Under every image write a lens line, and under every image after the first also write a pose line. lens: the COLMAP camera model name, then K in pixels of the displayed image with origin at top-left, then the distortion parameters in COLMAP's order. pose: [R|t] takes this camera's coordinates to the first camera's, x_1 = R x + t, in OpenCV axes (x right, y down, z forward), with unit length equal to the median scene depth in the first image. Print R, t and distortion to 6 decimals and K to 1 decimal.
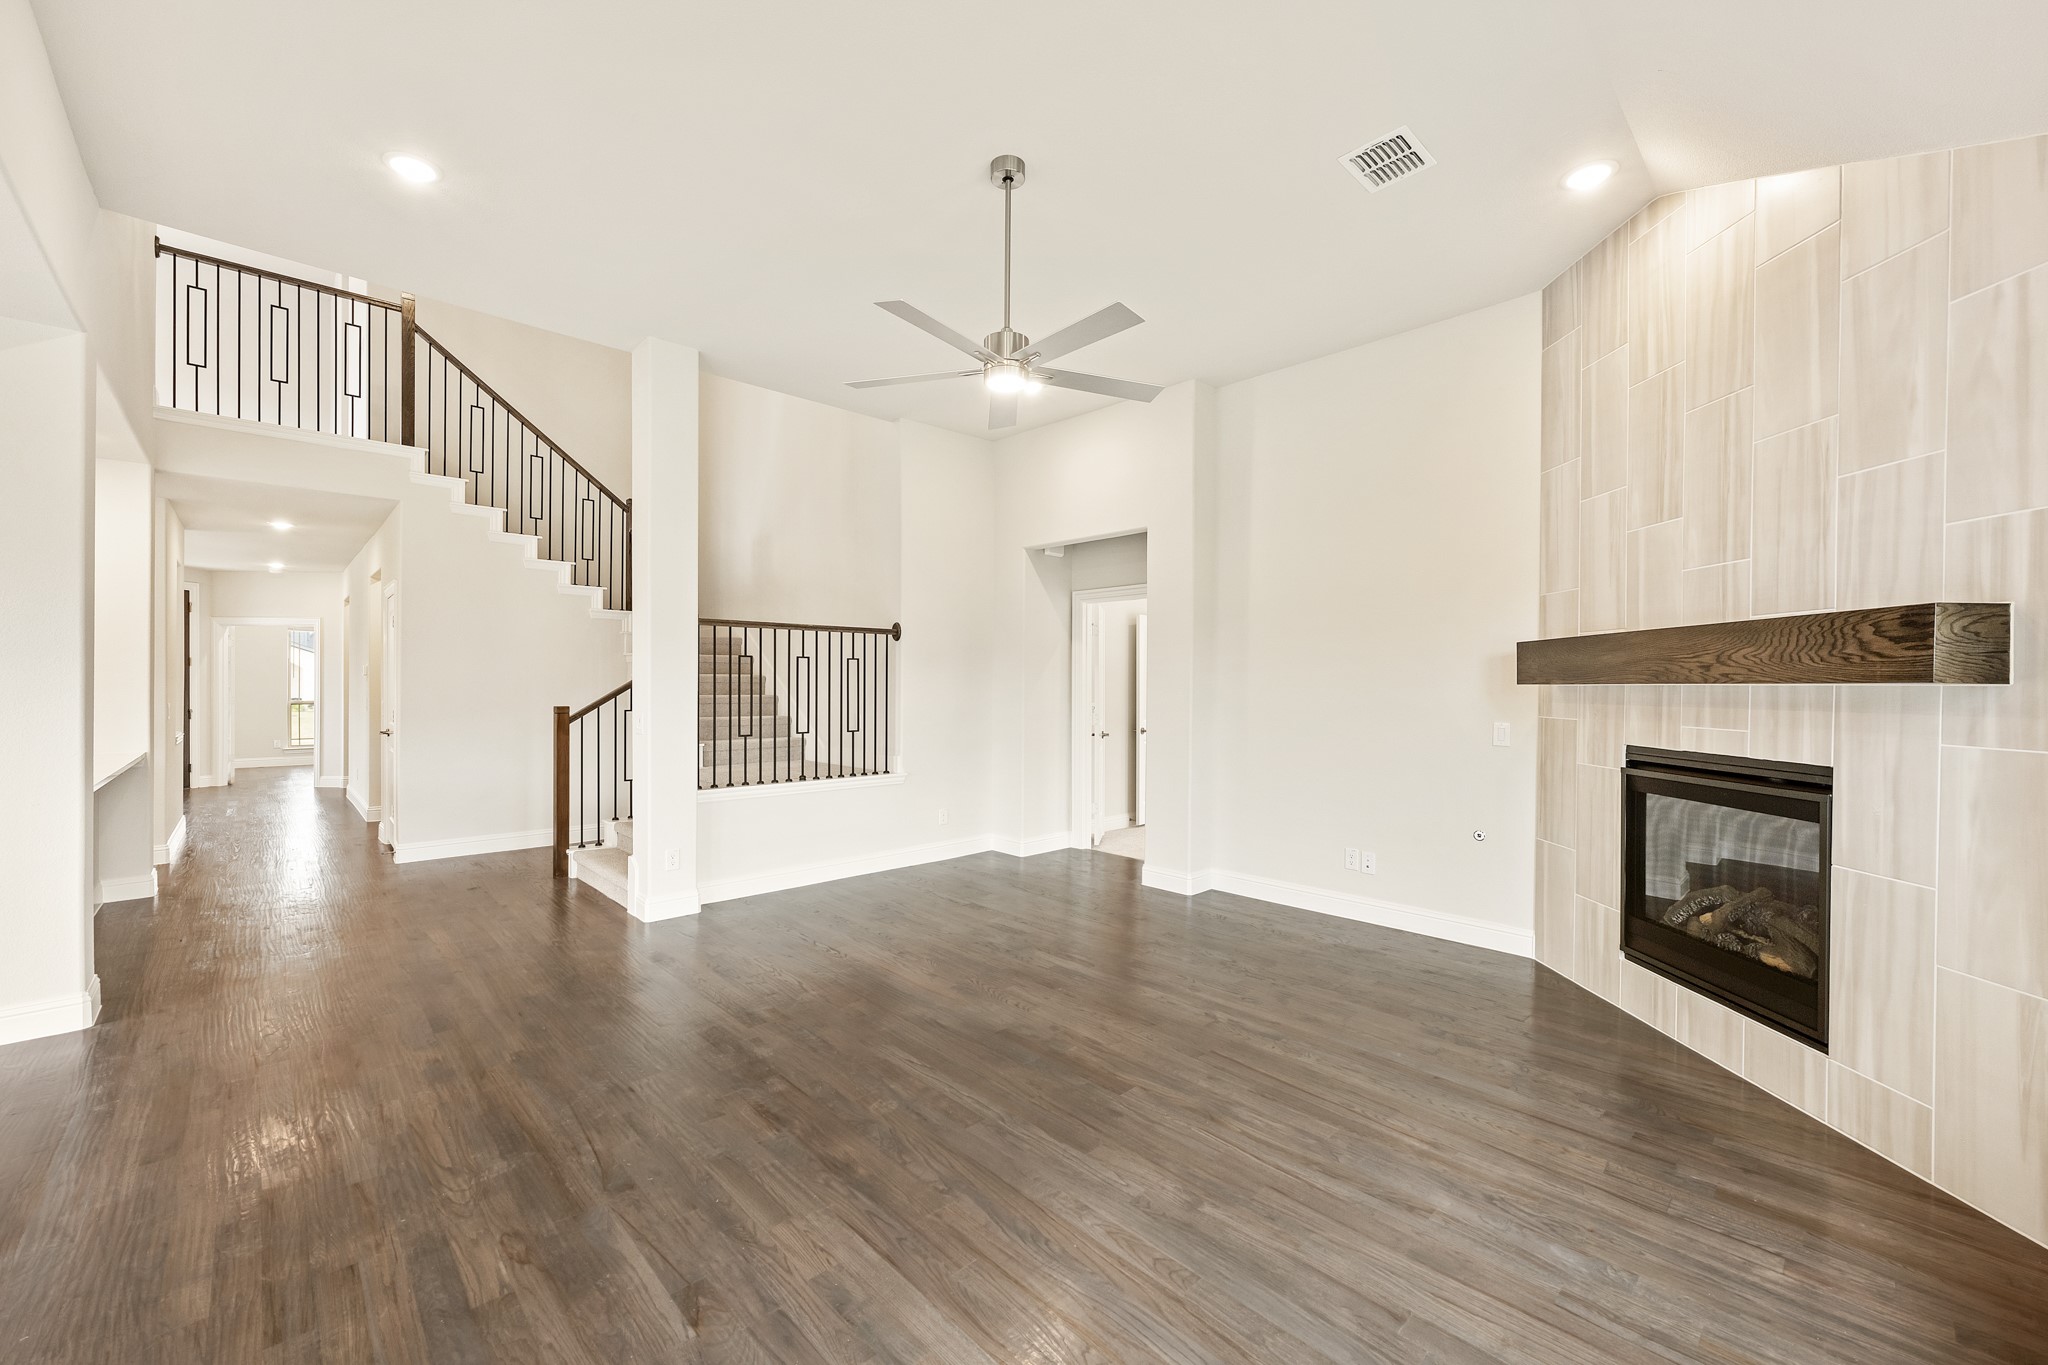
lens RADIAL K [[813.4, 0, 1017.8], [0, 813.4, 679.4], [0, 0, 1]] dist [-0.001681, -0.000417]
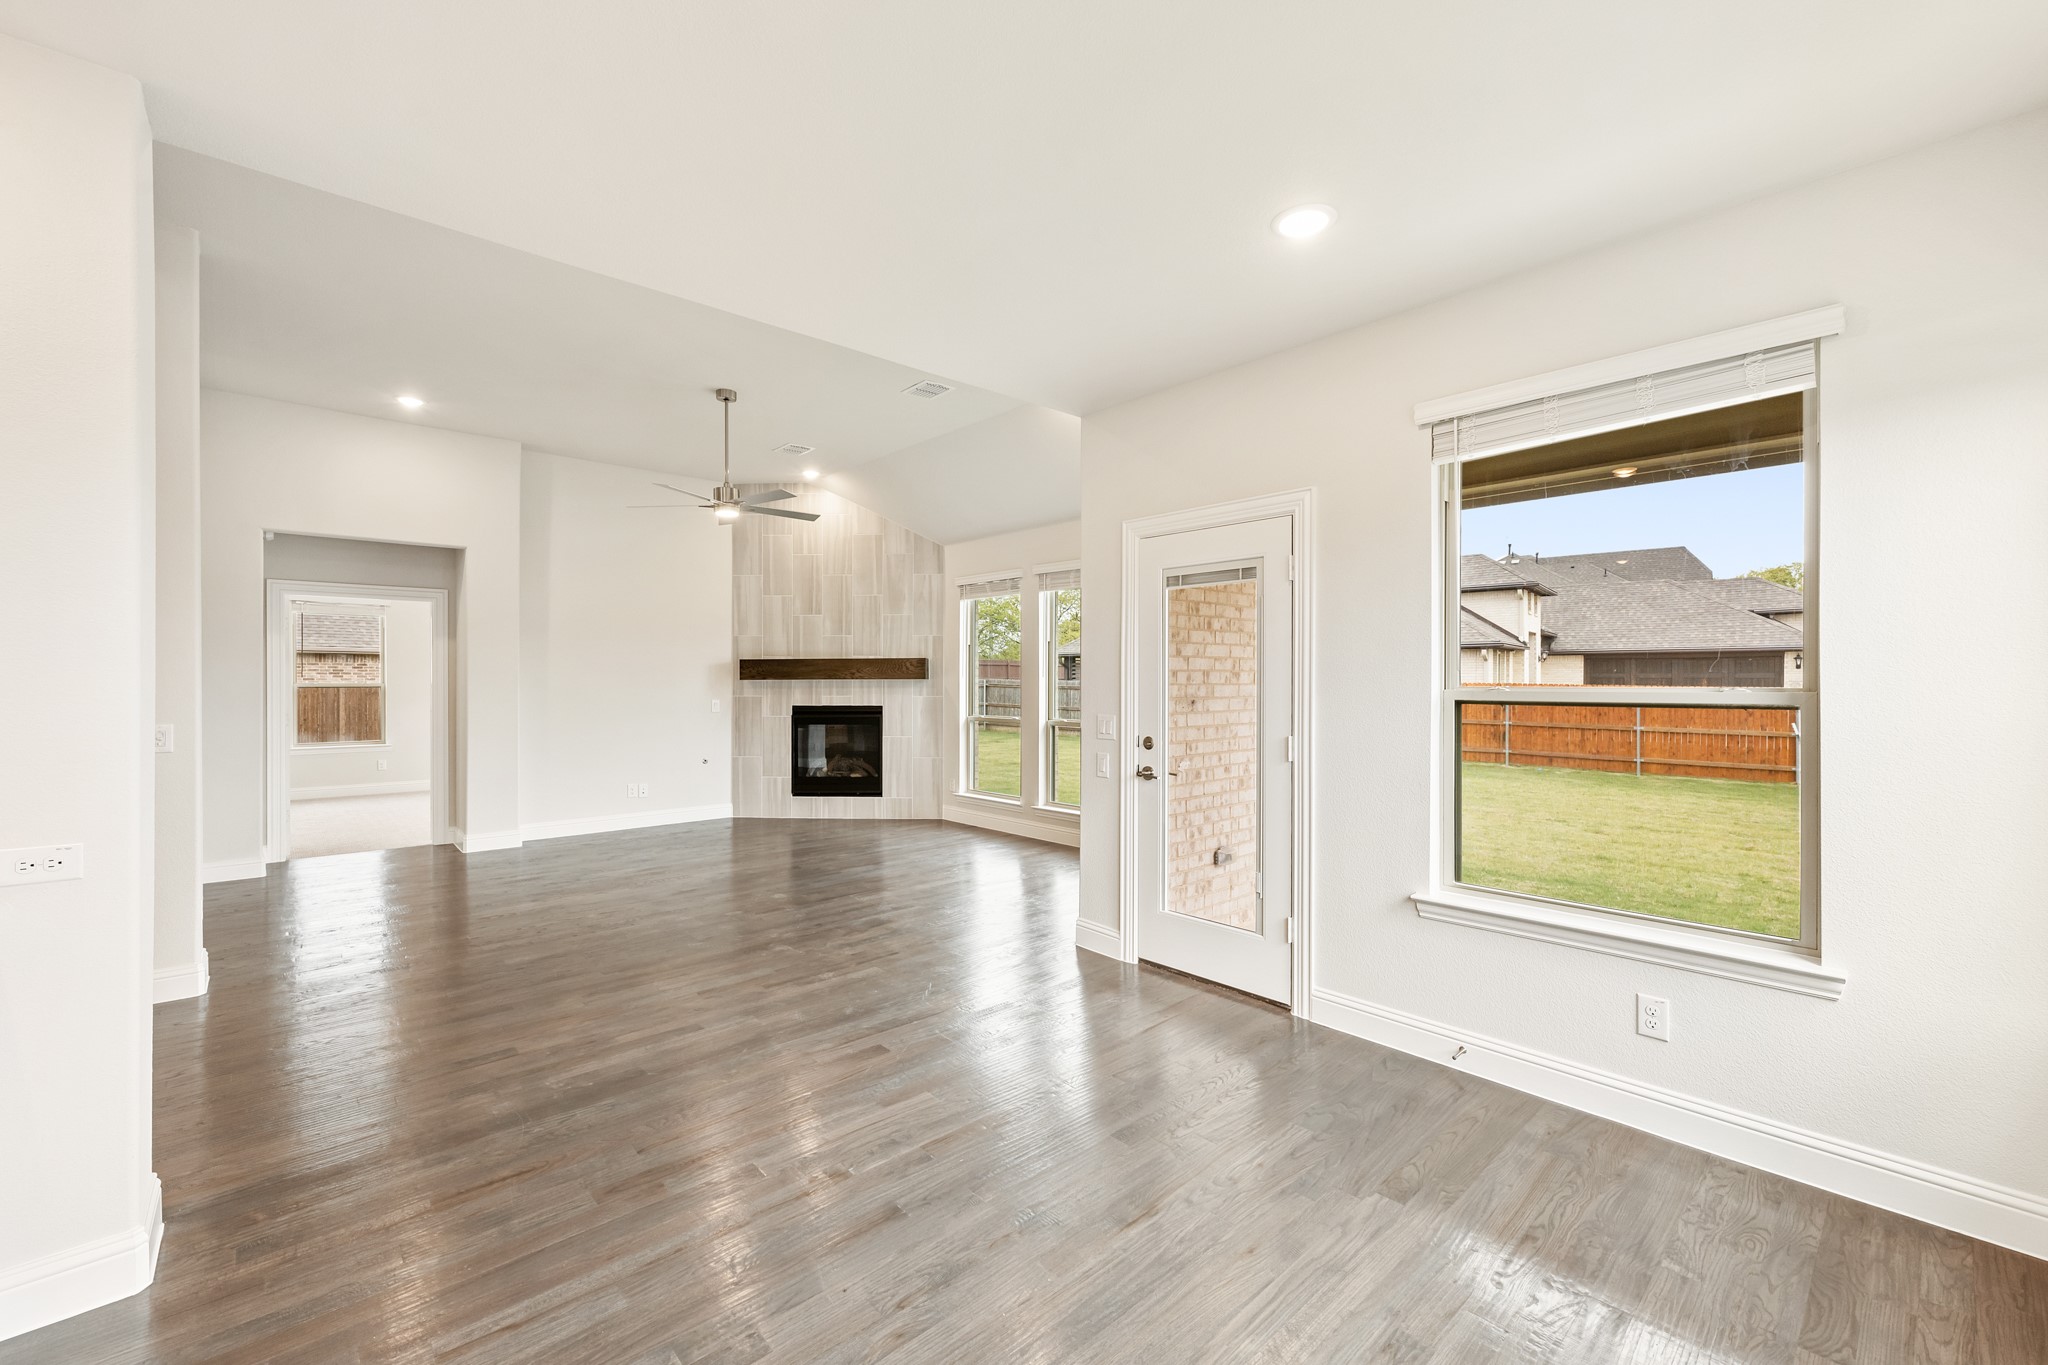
lens RADIAL K [[836.1, 0, 1024.3], [0, 836.1, 677.2], [0, 0, 1]] dist [-0.000283, 0.000073]
pose [[0.013495, 0.003077, 0.999904, -1.837368], [-0.002201, 0.999993, -0.003048, 0.004469], [-0.999907, -0.002160, 0.013502, 0.324710]]
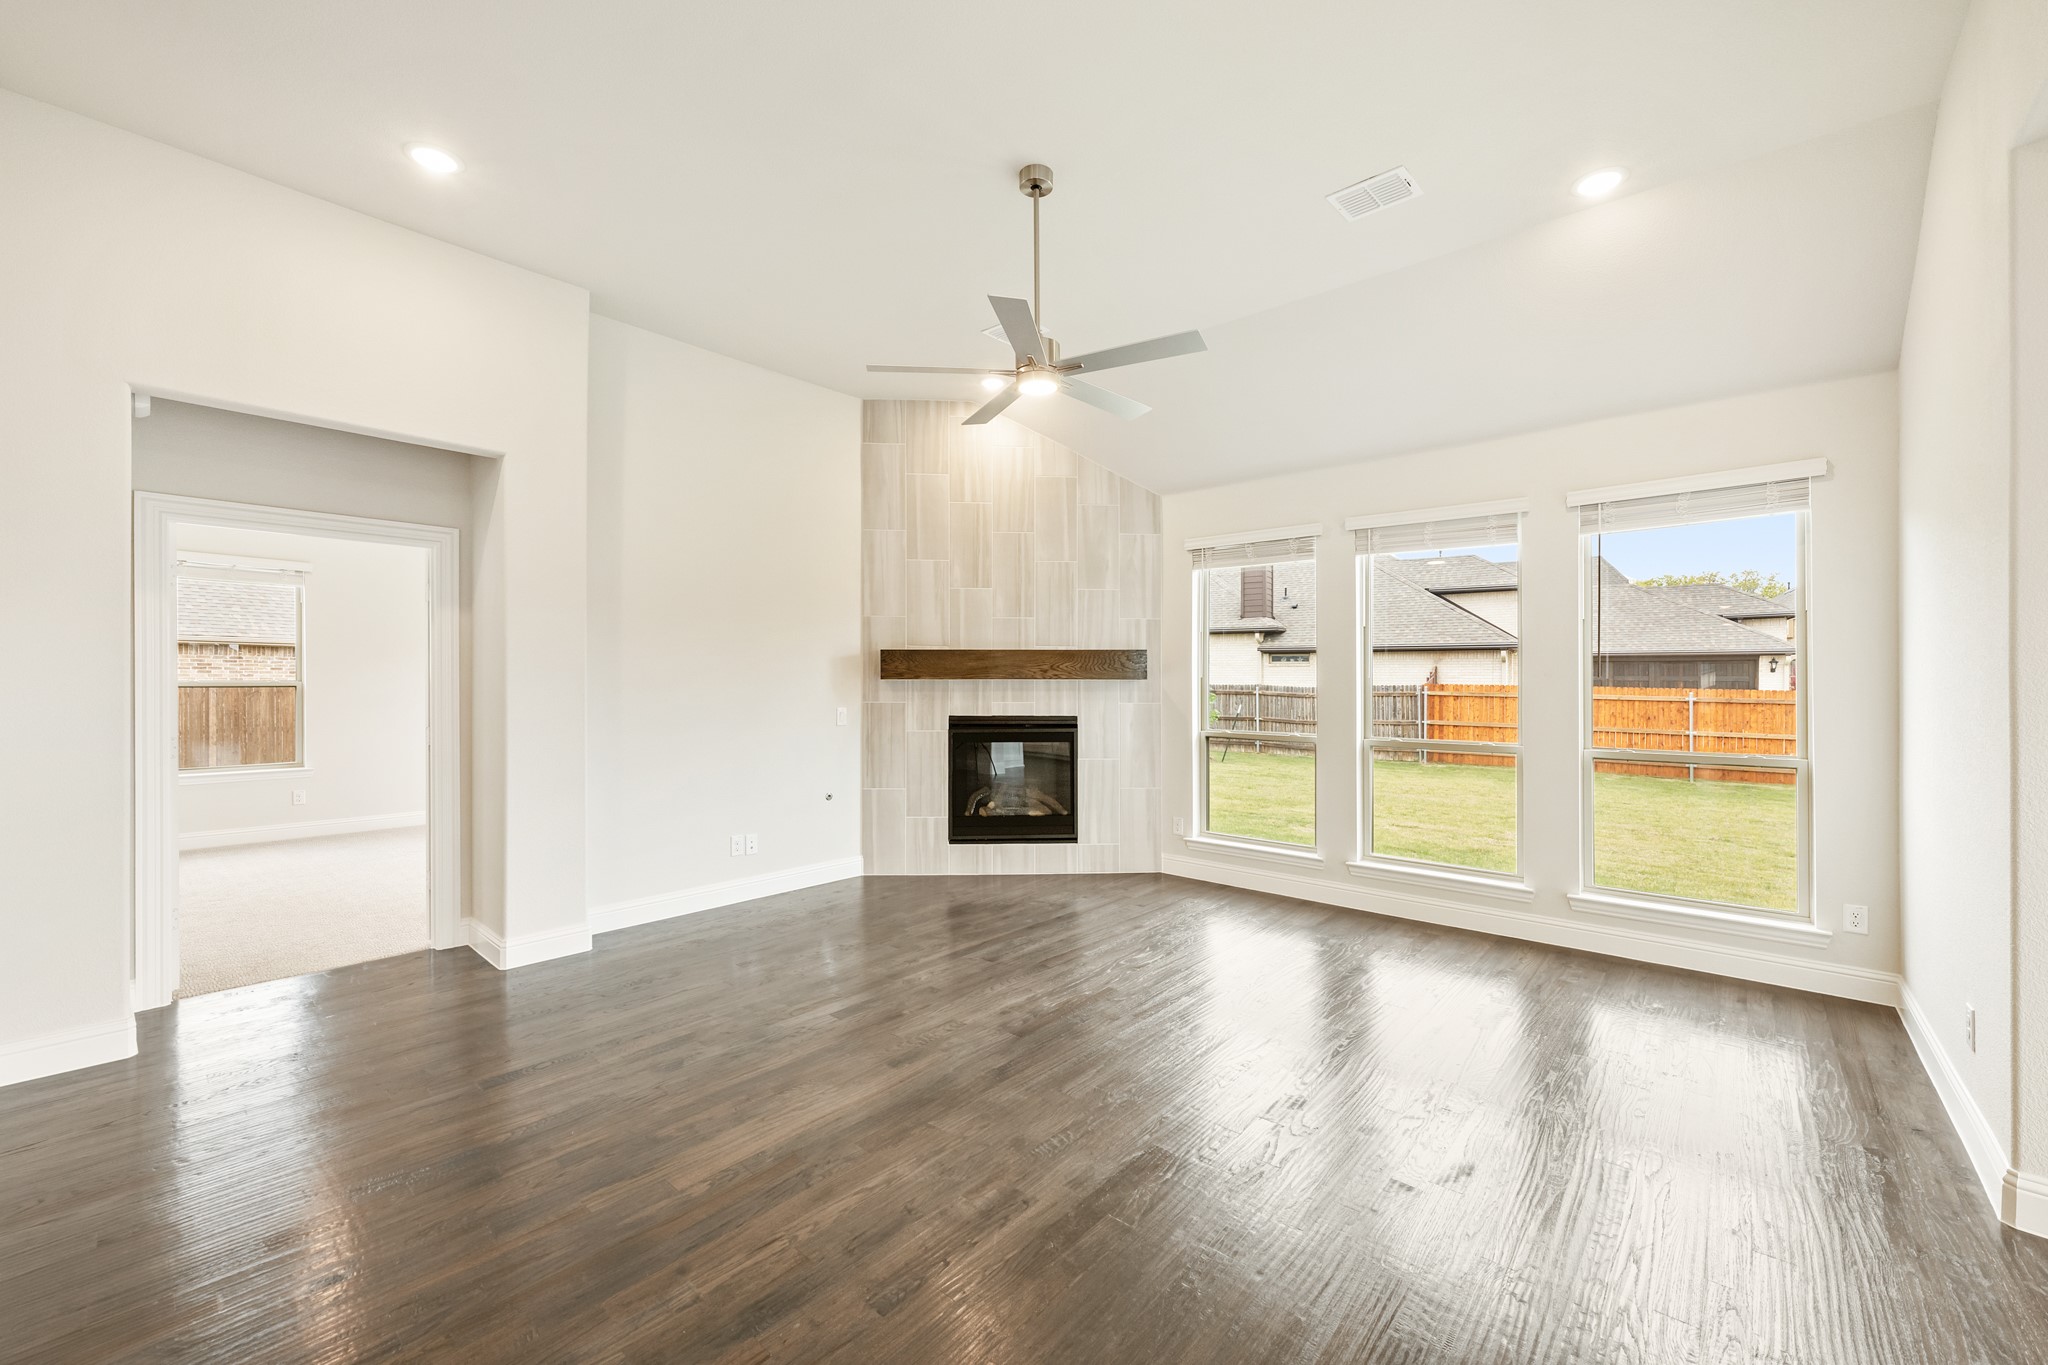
lens RADIAL K [[813.4, 0, 1017.8], [0, 813.4, 679.4], [0, 0, 1]] dist [-0.001681, -0.000417]
pose [[-0.096439, -0.000293, 0.995339, -1.018209], [-0.006688, 0.999978, -0.000354, 0.005964], [-0.995316, -0.006691, -0.096439, 1.125816]]
